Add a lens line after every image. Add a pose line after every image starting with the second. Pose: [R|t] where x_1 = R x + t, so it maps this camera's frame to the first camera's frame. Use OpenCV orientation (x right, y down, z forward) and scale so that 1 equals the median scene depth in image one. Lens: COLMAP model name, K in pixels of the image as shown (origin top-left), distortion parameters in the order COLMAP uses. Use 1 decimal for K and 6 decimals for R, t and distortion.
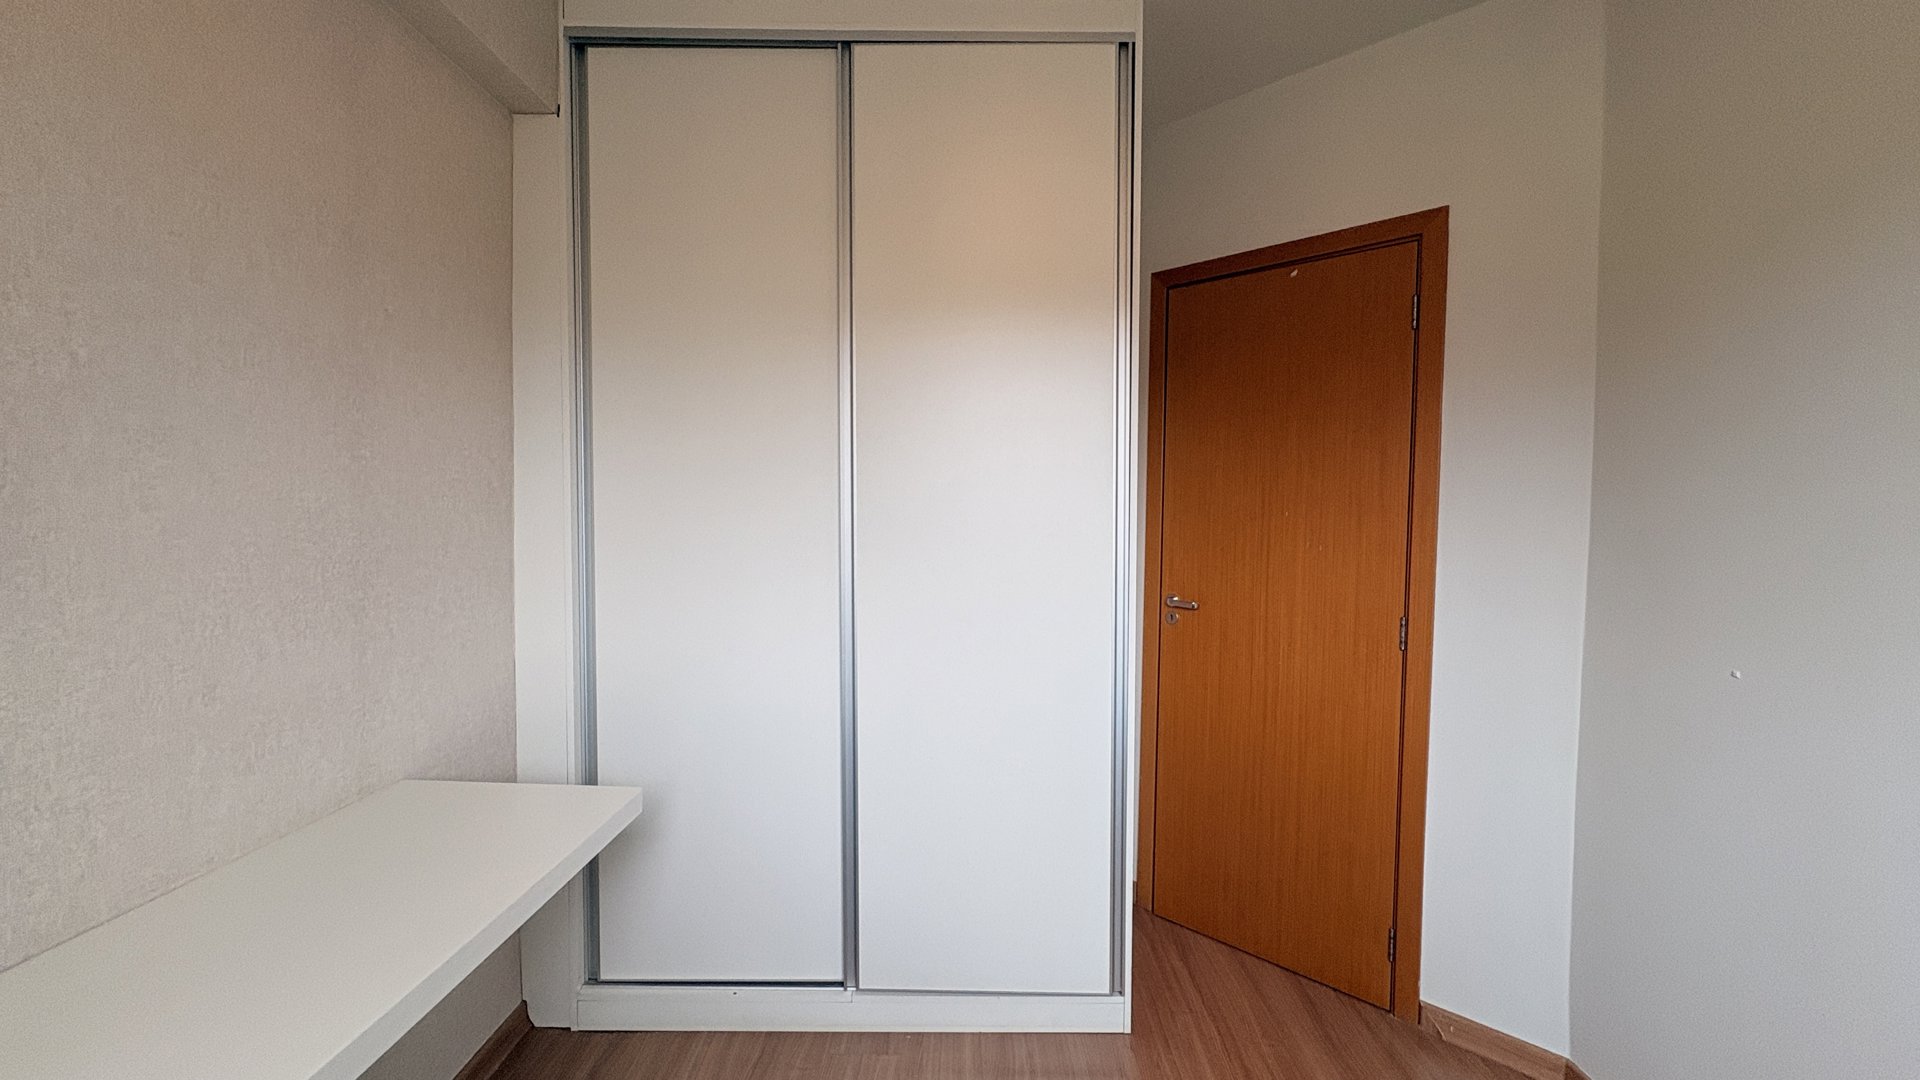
lens RADIAL K [[763.2, 0, 960.4], [0, 763.2, 540.0], [0, 0, 1]] dist [0.003144, -0.000248]
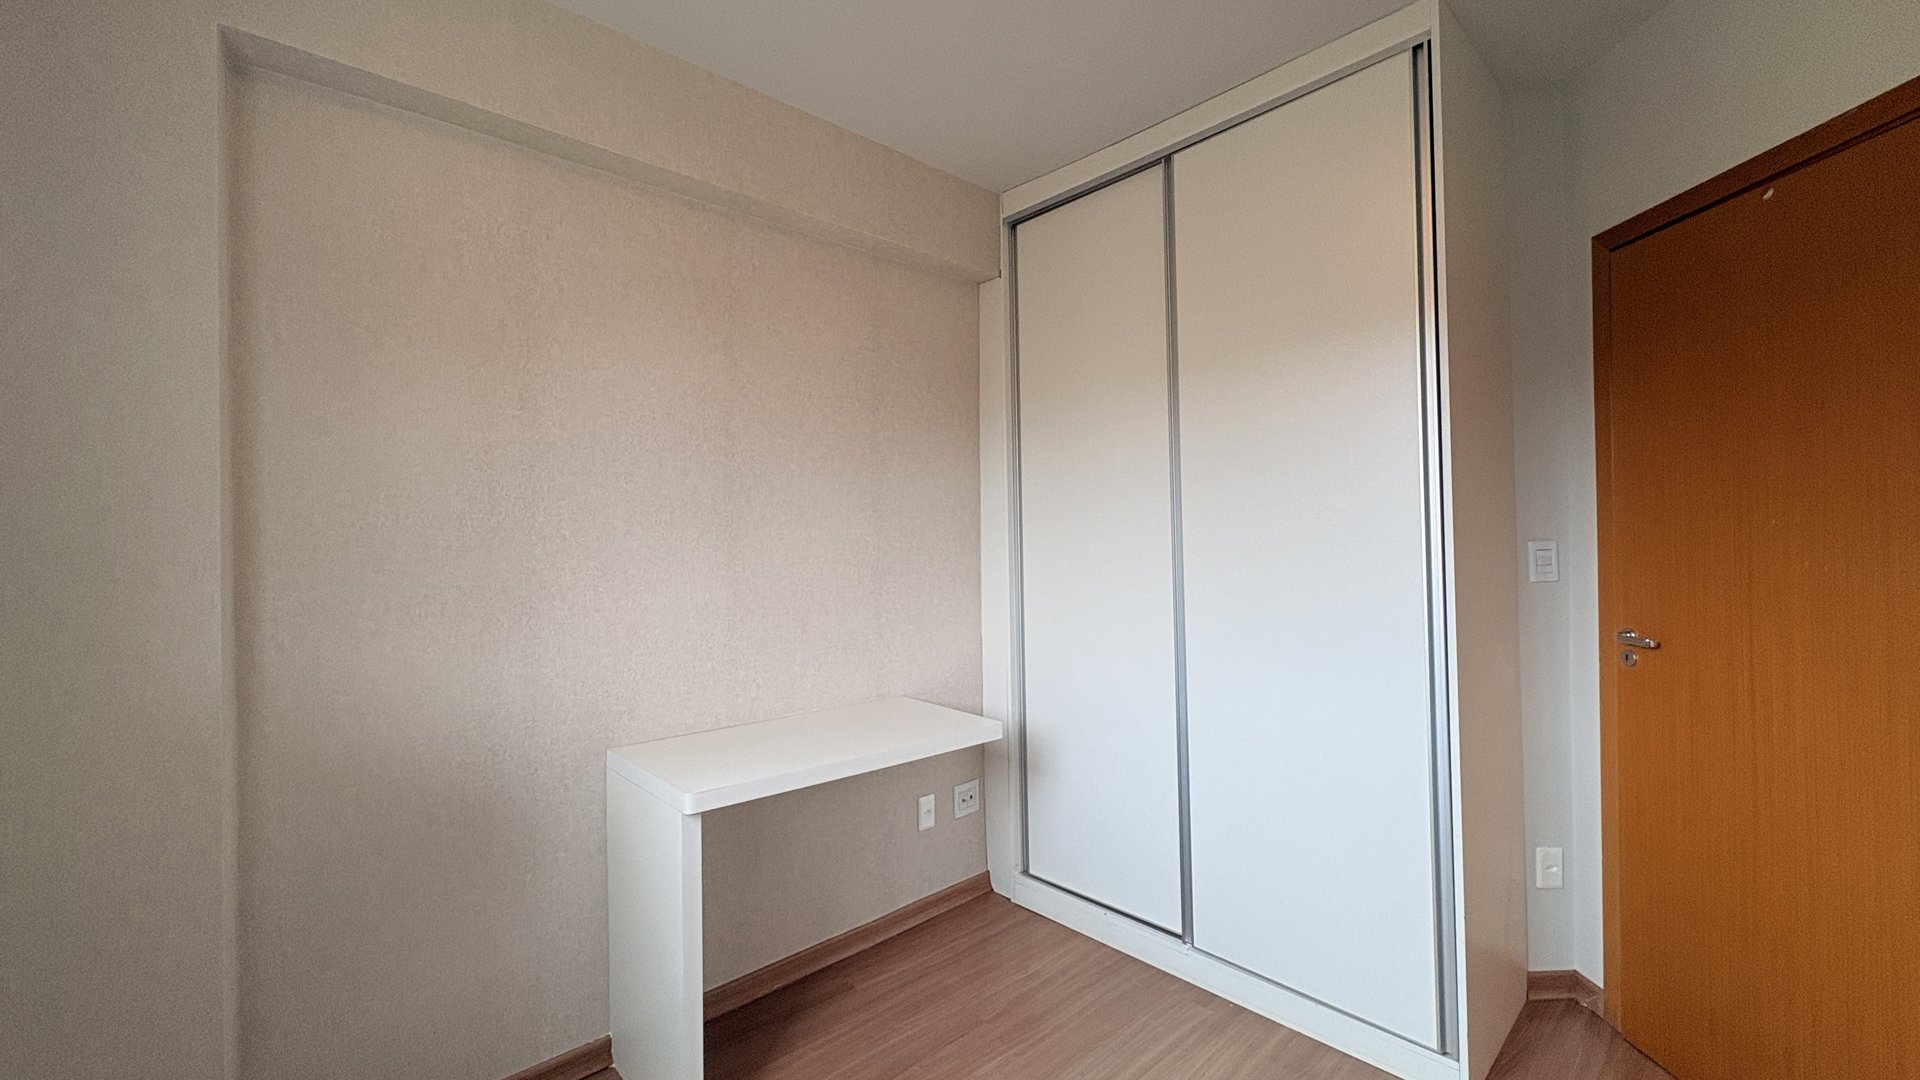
lens RADIAL K [[763.2, 0, 960.8], [0, 763.2, 544.1], [0, 0, 1]] dist [0.003144, -0.000248]
pose [[0.682512, -0.017292, -0.730670, 0.513477], [-0.011881, 0.999325, -0.034748, 0.025191], [0.730778, 0.032397, 0.681846, -0.069091]]
